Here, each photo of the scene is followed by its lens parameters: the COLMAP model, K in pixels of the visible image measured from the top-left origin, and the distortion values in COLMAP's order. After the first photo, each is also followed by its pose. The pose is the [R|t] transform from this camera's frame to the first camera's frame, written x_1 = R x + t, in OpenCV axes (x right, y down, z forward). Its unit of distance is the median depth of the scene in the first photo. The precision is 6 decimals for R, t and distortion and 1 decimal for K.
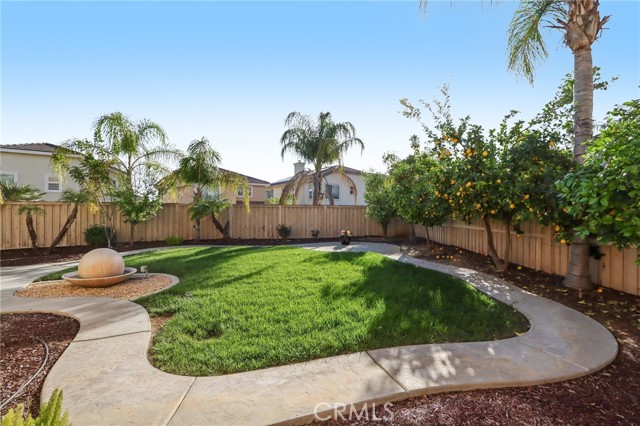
lens RADIAL K [[295.4, 0, 318.4], [0, 295.4, 212.3], [0, 0, 1]] dist [-0.003570, -0.000703]
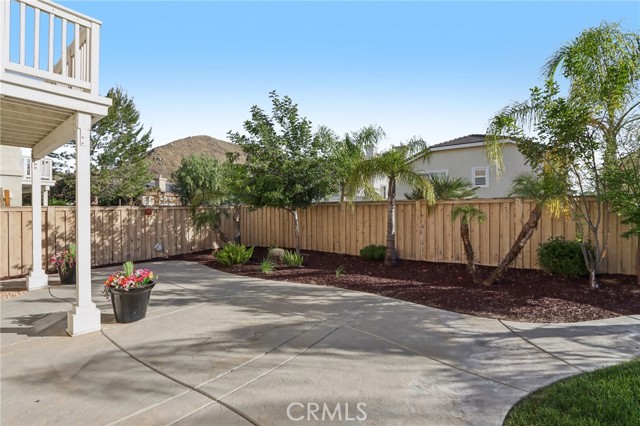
lens RADIAL K [[295.4, 0, 318.4], [0, 295.4, 212.3], [0, 0, 1]] dist [-0.003570, -0.000703]
pose [[0.352350, 0.003063, -0.935863, -0.427918], [0.013413, 0.999875, 0.008323, -0.015894], [0.935772, -0.015486, 0.352265, 0.413334]]
